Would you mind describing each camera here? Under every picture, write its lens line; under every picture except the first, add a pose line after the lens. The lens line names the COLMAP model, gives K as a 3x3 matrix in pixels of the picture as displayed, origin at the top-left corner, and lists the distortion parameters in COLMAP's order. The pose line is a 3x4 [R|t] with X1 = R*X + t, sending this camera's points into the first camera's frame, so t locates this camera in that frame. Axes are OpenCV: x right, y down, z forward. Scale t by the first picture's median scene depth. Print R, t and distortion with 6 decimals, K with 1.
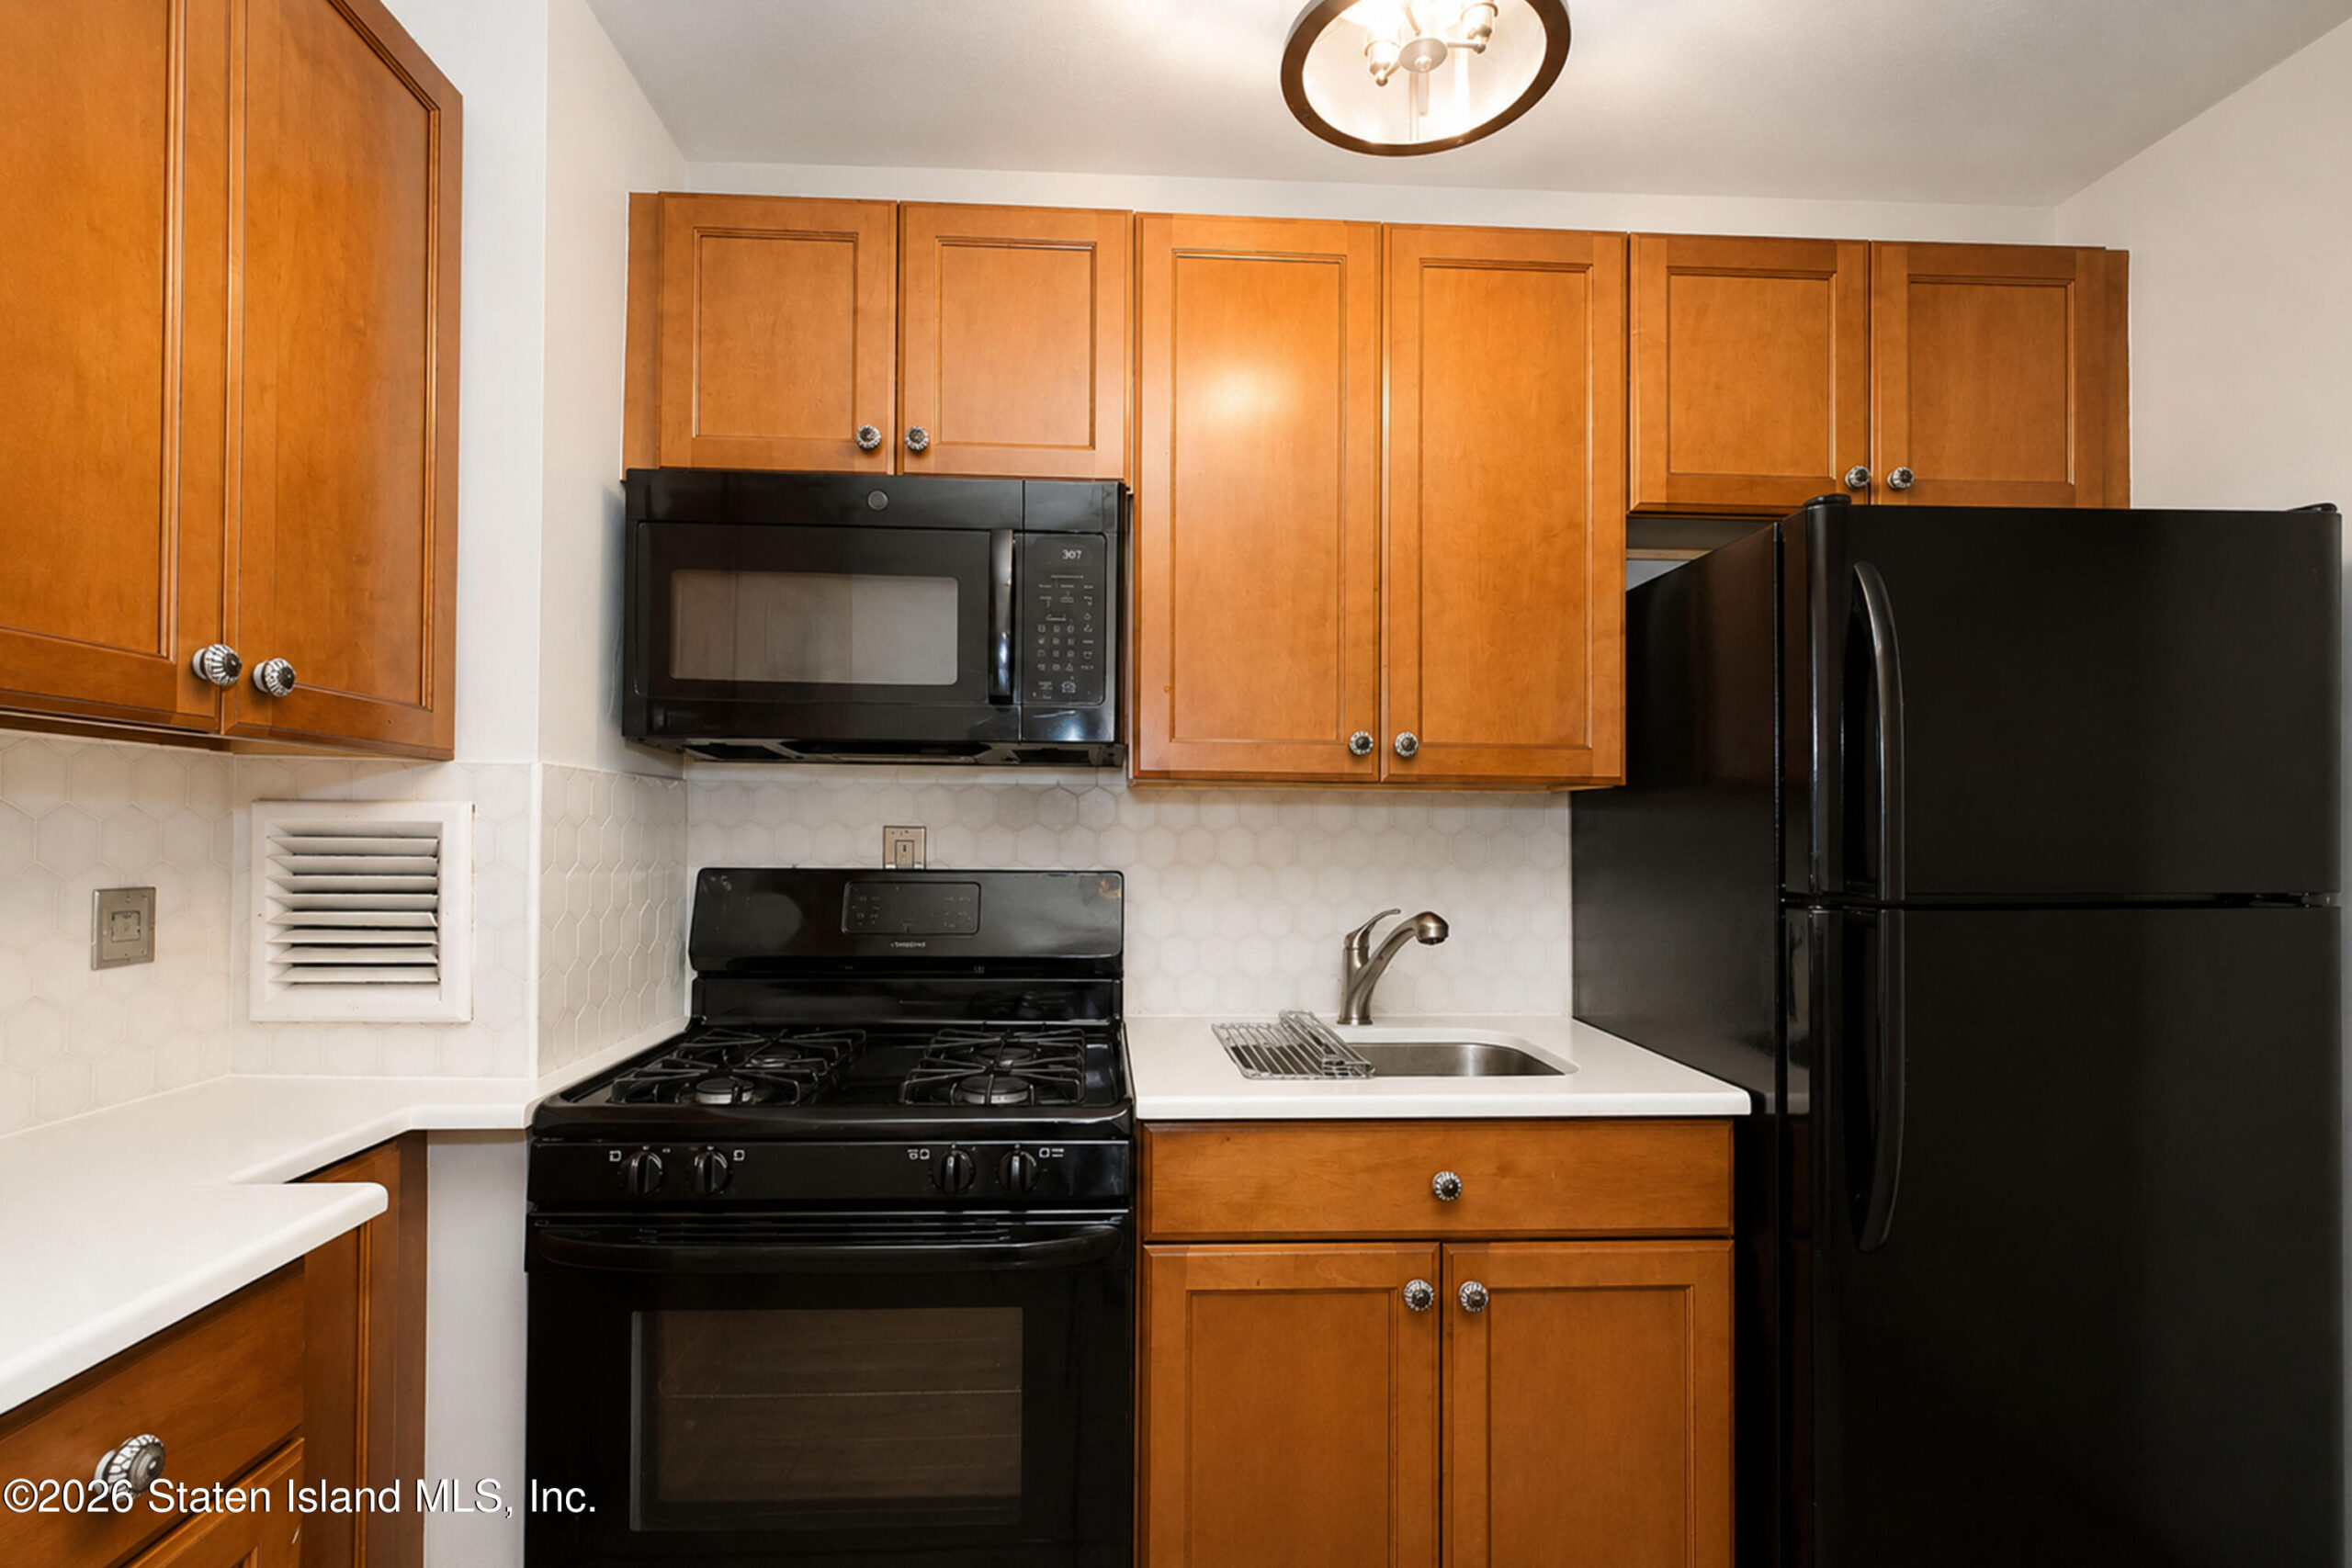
lens RADIAL K [[1110.6, 0, 1174.9], [0, 1110.6, 833.6], [0, 0, 1]] dist [-0.047839, 0.000142]
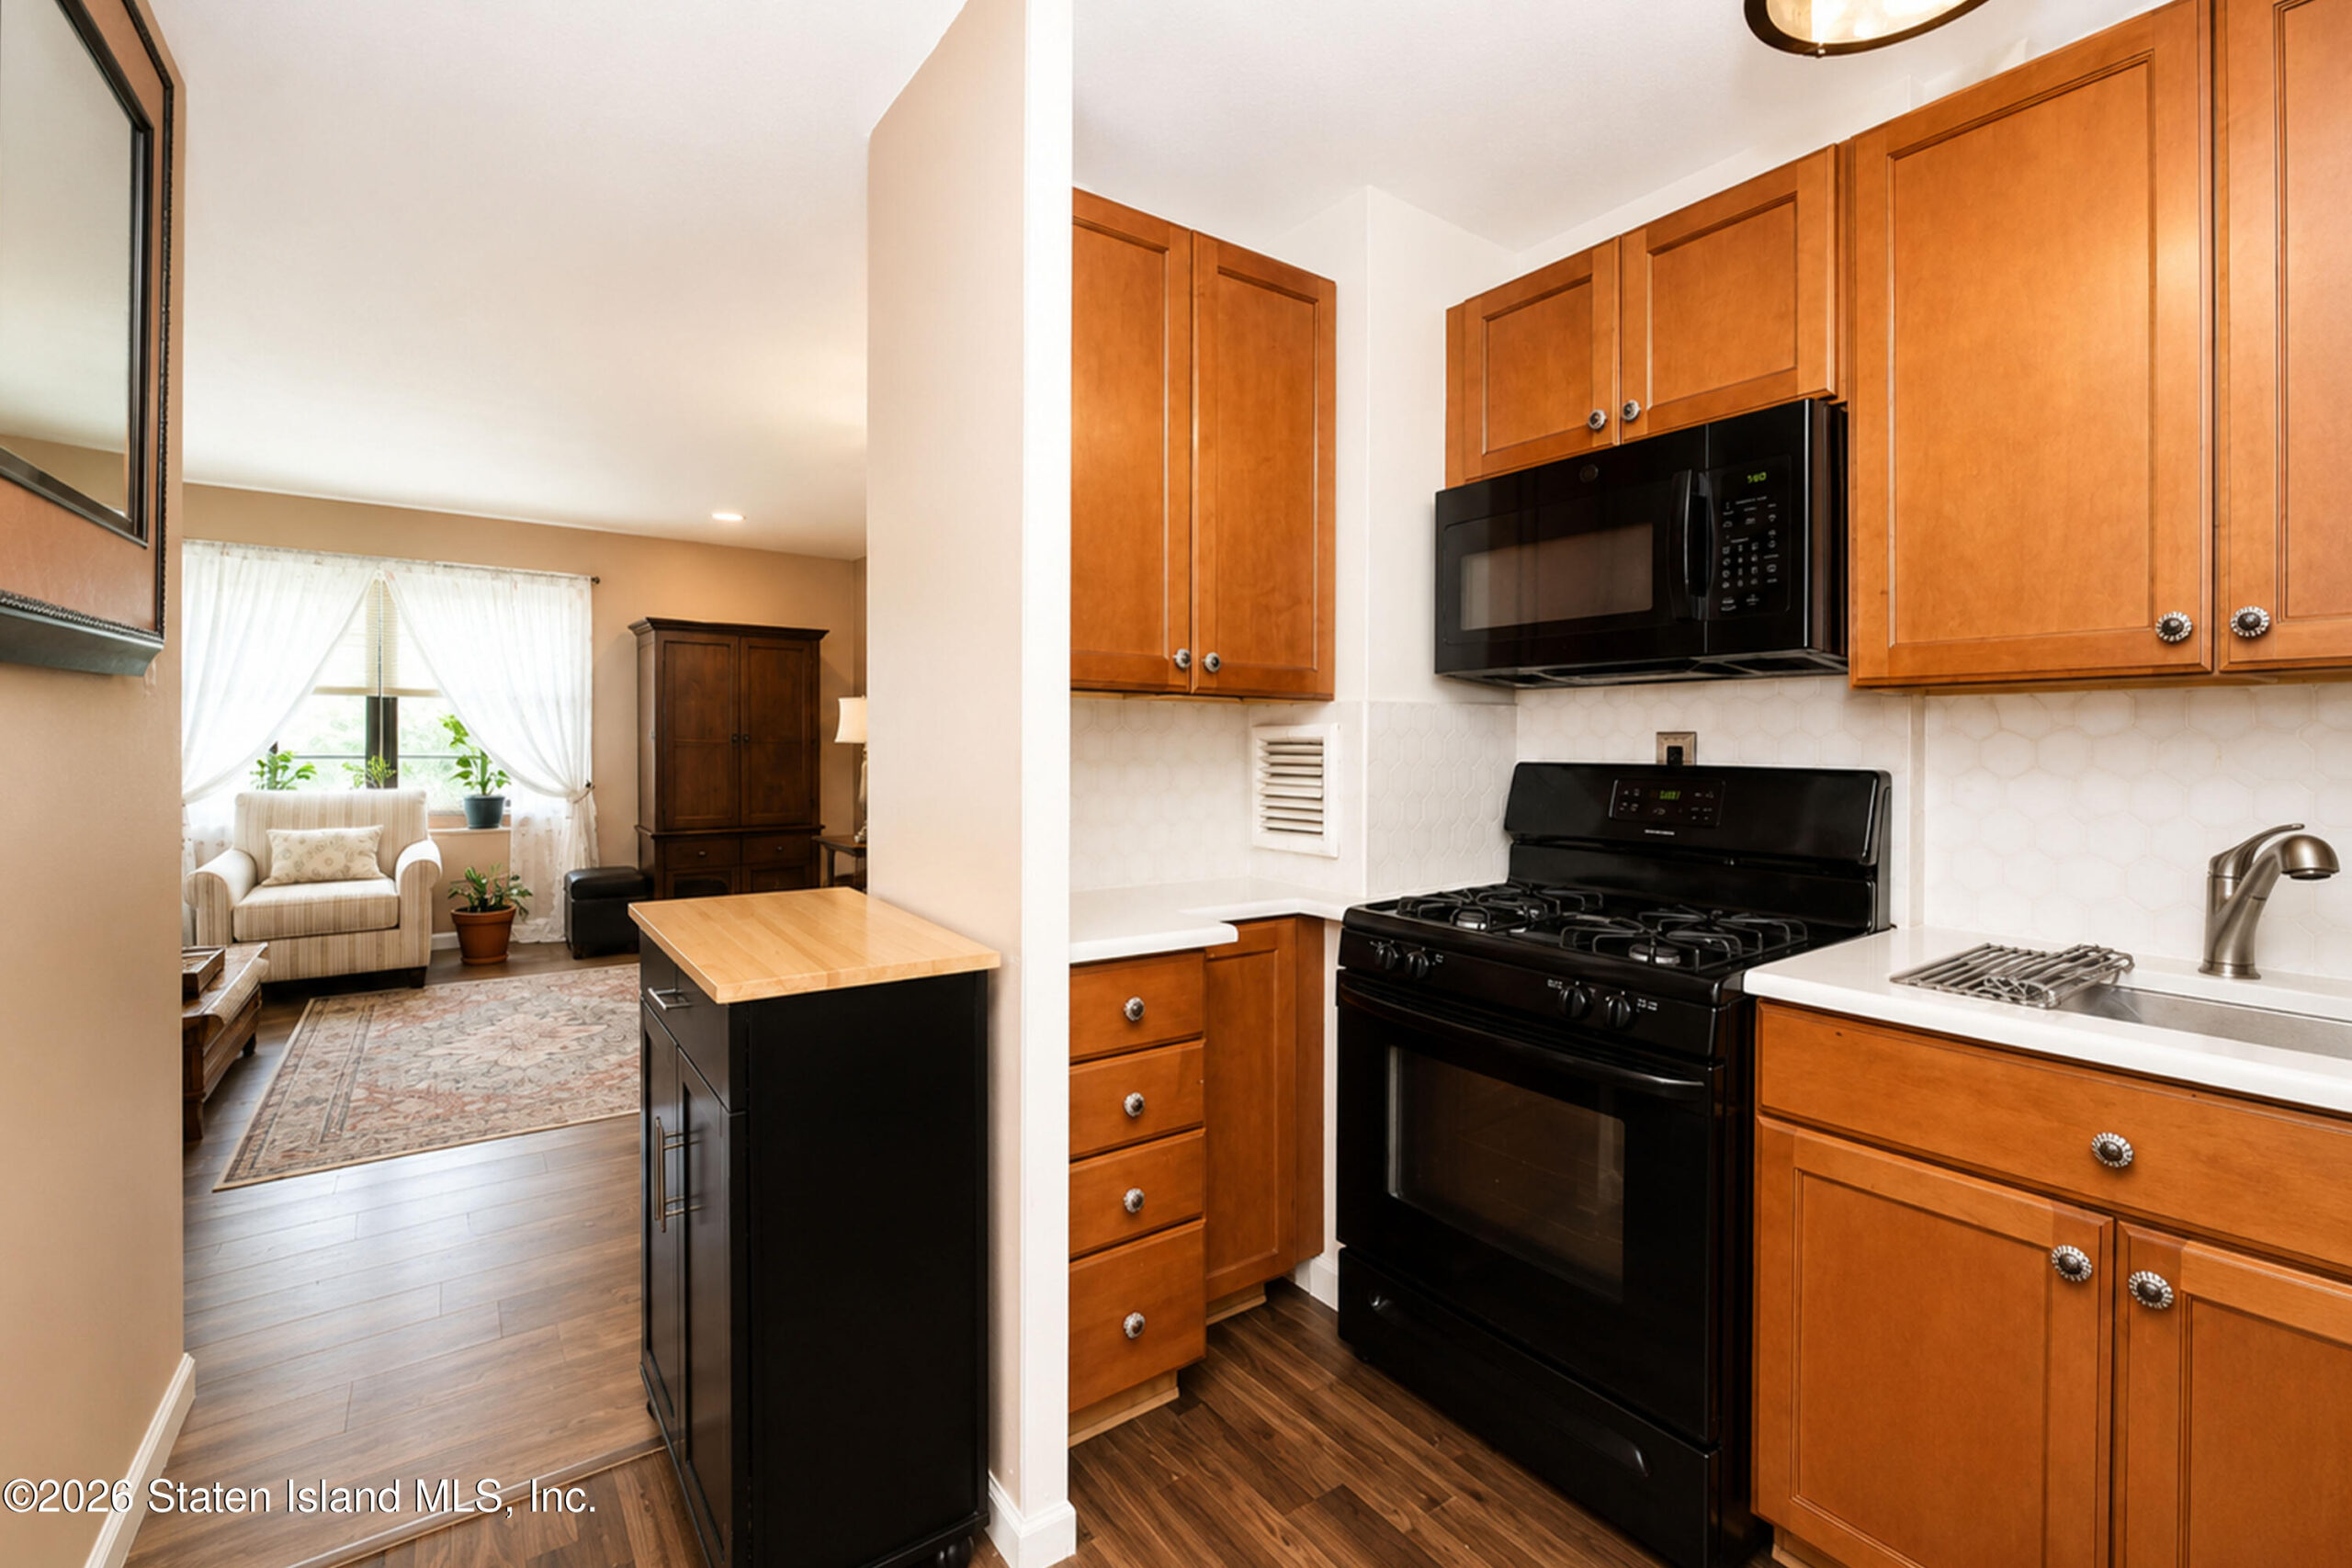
lens RADIAL K [[1006.8, 0, 1166.3], [0, 1006.8, 746.1], [0, 0, 1]] dist [-0.077279, 0.007413]
pose [[0.508445, -0.000265, -0.861094, 0.454746], [0.009384, 0.999942, 0.005233, -0.002126], [0.861043, -0.010741, 0.508418, 0.010879]]
